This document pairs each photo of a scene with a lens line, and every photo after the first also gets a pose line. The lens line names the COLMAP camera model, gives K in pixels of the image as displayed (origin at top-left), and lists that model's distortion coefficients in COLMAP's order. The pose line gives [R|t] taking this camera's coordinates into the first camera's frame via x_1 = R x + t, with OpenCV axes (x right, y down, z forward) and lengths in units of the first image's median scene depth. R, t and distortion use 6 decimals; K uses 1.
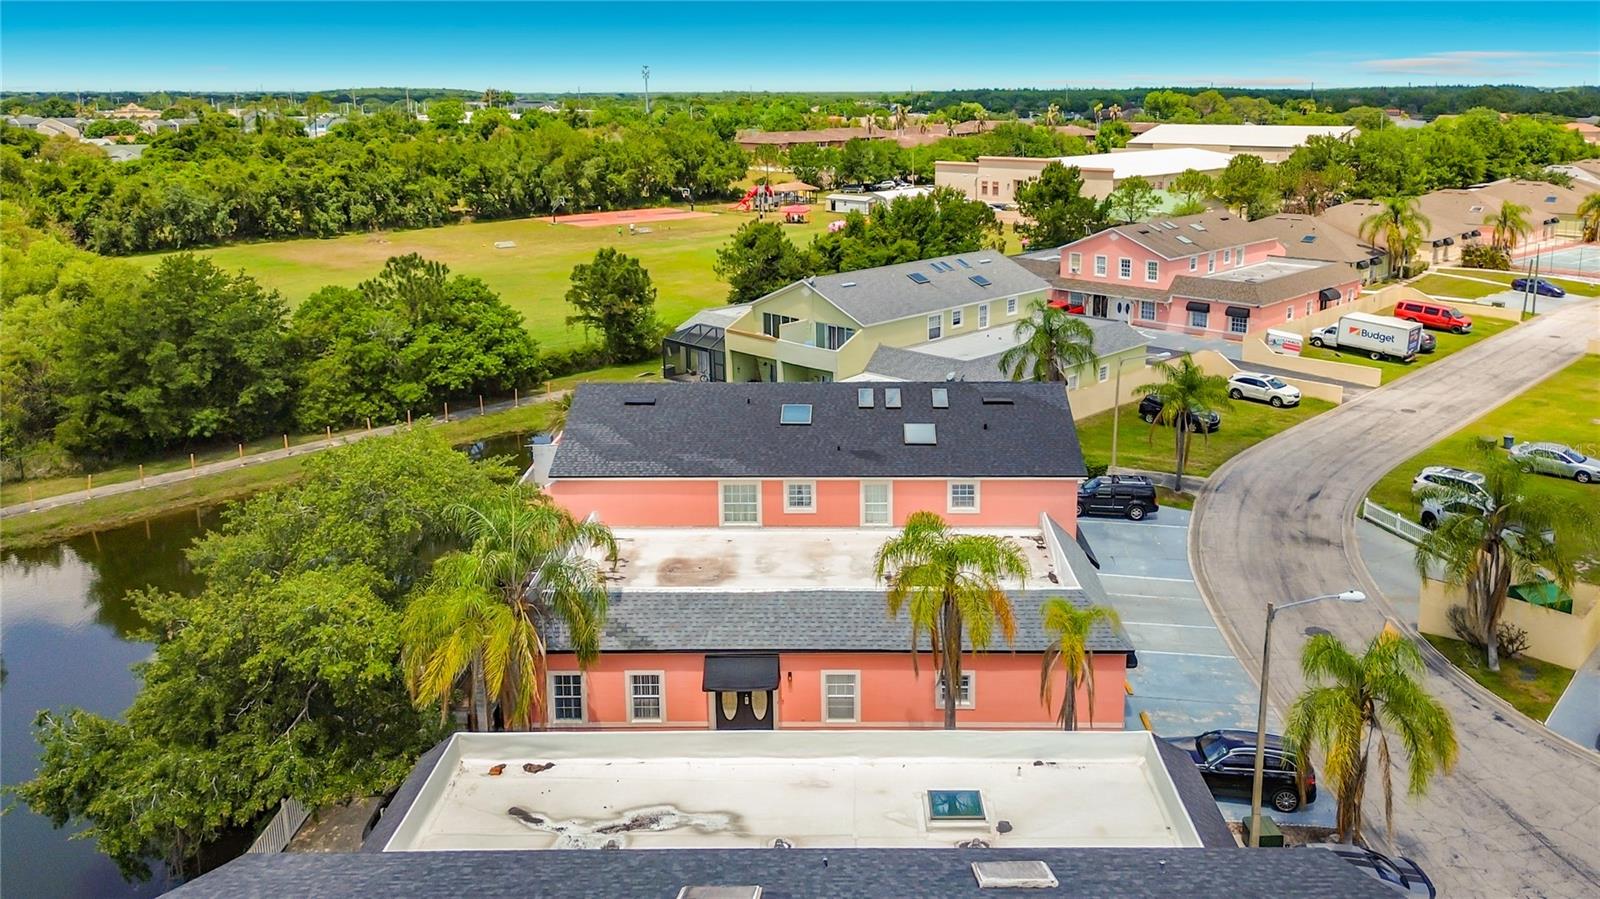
lens RADIAL K [[1169.8, 0, 834.2], [0, 1169.8, 335.6], [0, 0, 1]] dist [0.045690, -0.031621]
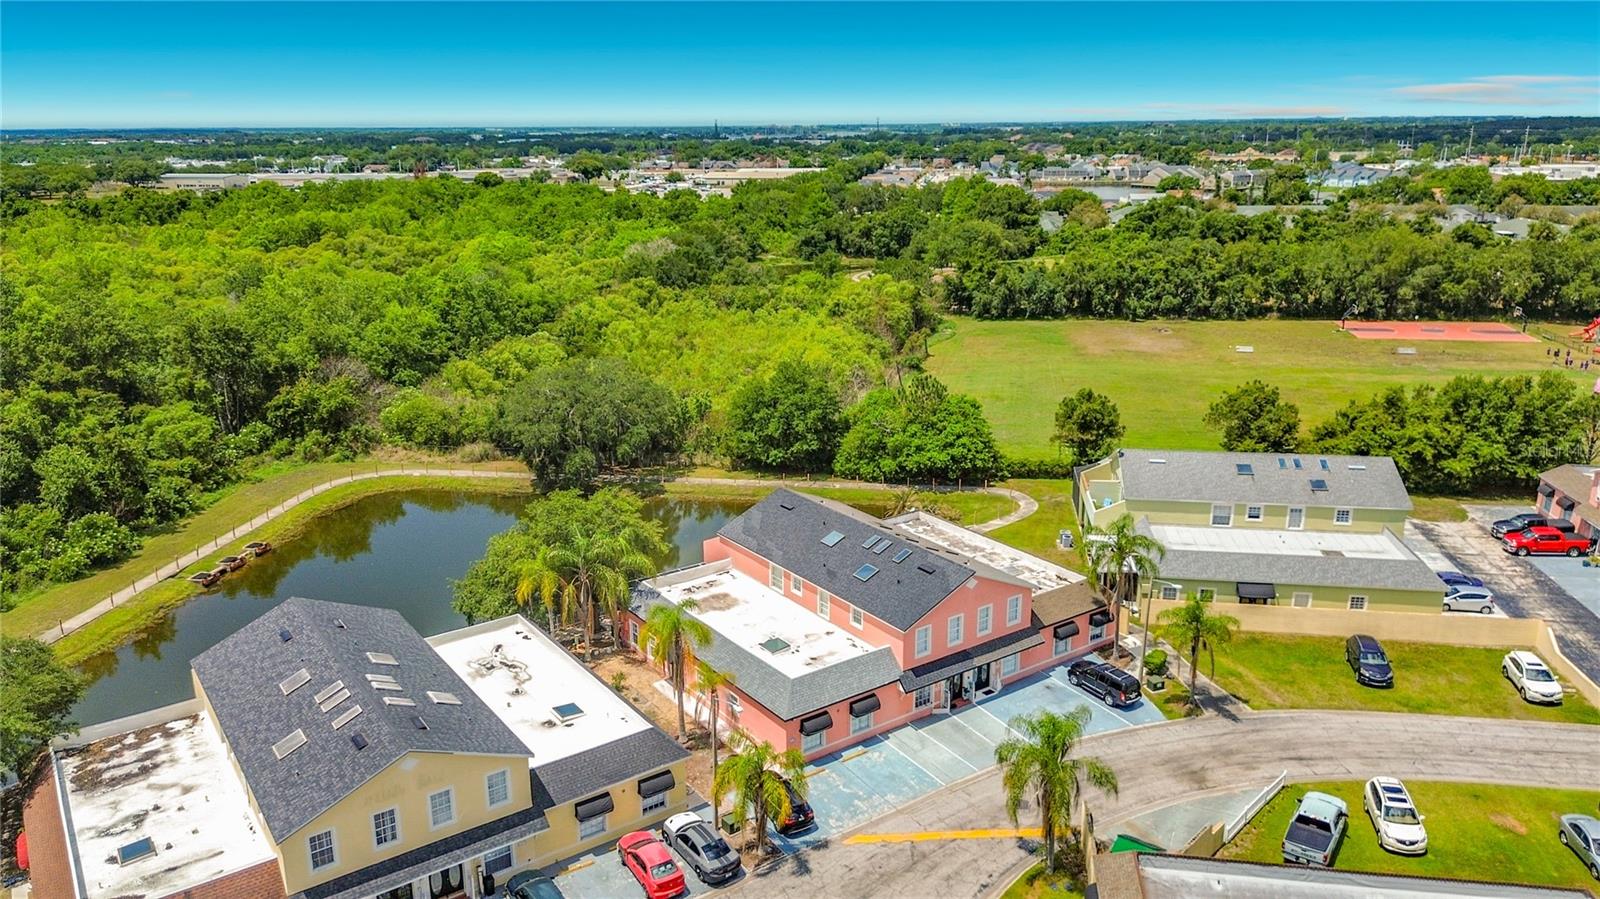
lens RADIAL K [[1140.2, 0, 800.0], [0, 1140.2, 449.5], [0, 0, 1]] dist [0.082008, -0.096409]
pose [[0.586502, 0.216495, -0.780478, 0.697878], [-0.154080, 0.975841, 0.154901, -0.177467], [0.795157, 0.029406, 0.605690, -0.001048]]
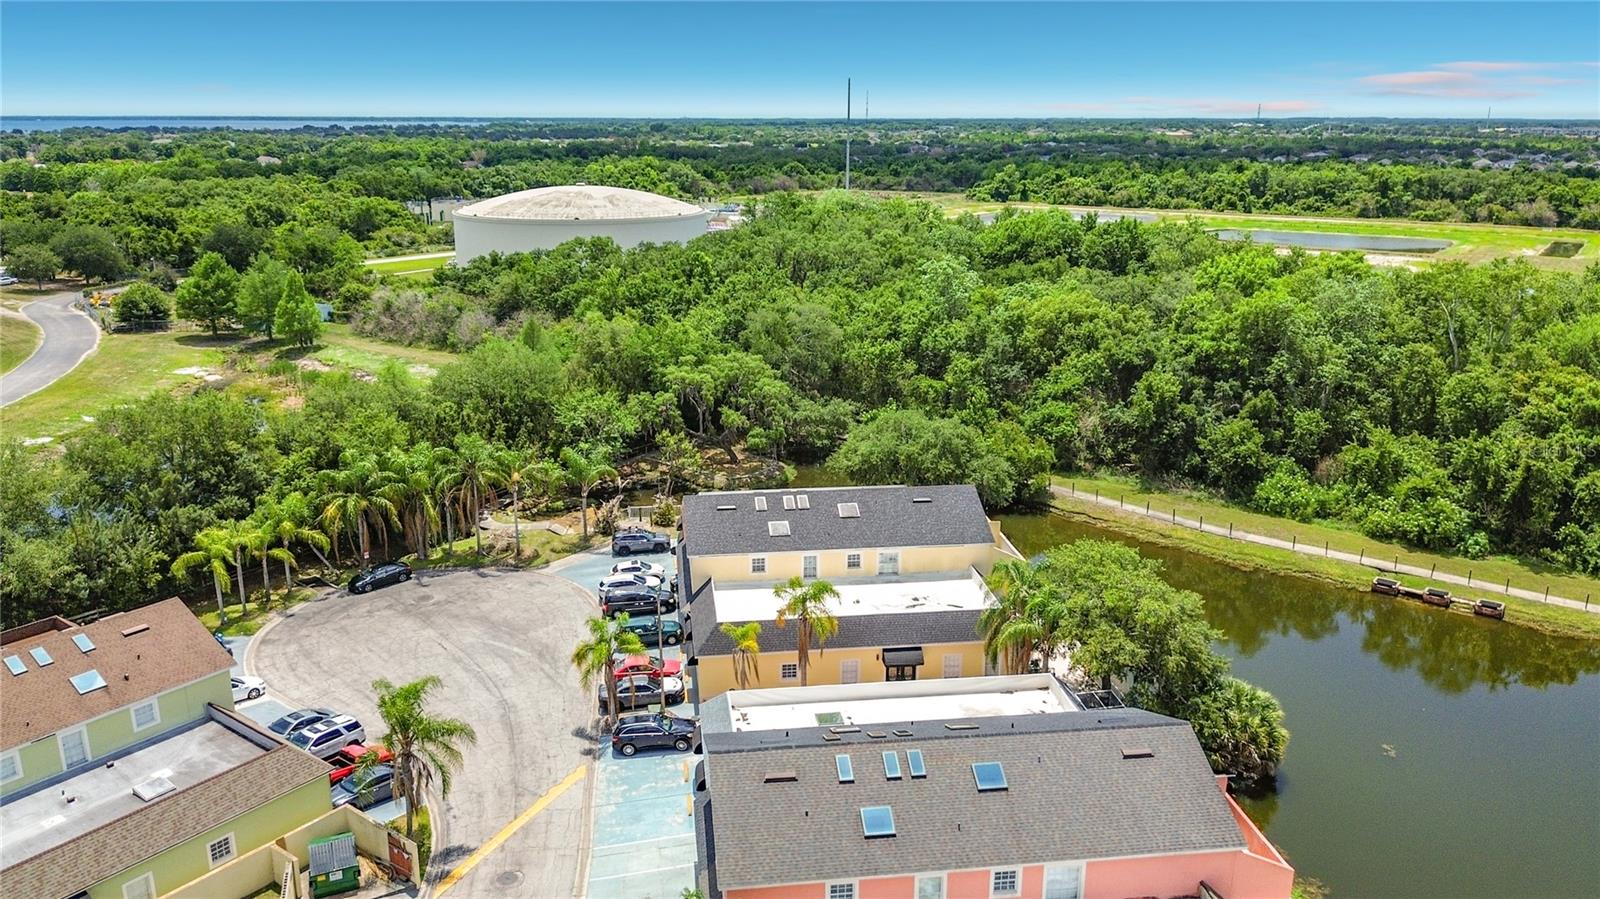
lens RADIAL K [[1185.5, 0, 811.5], [0, 1185.5, 352.9], [0, 0, 1]] dist [0.044162, -0.053520]
pose [[-0.991374, 0.023509, -0.128937, 0.140436], [-0.028478, 0.921638, 0.387005, -0.407398], [0.127932, 0.387339, -0.913018, 1.124549]]
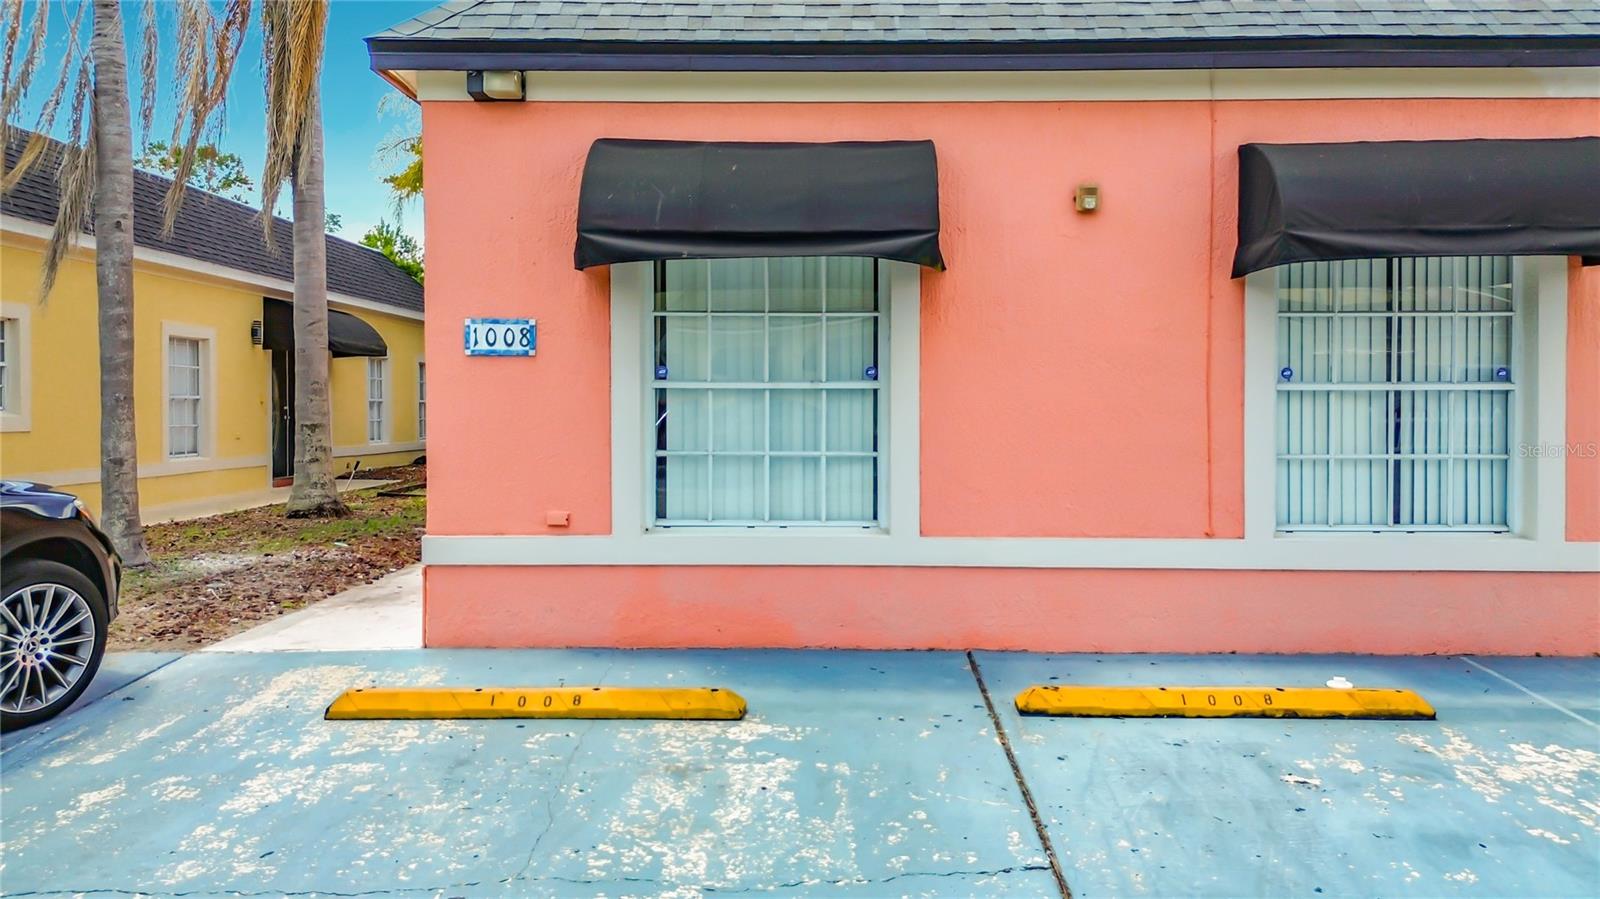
lens RADIAL K [[1162.3, 0, 830.6], [0, 1162.3, 423.3], [0, 0, 1]] dist [0.043377, -0.034451]
pose [[-0.003135, 0.010630, -0.999939, 0.197177], [-0.202099, 0.979303, 0.011044, 0.144074], [0.979360, 0.202121, -0.000921, 0.506133]]
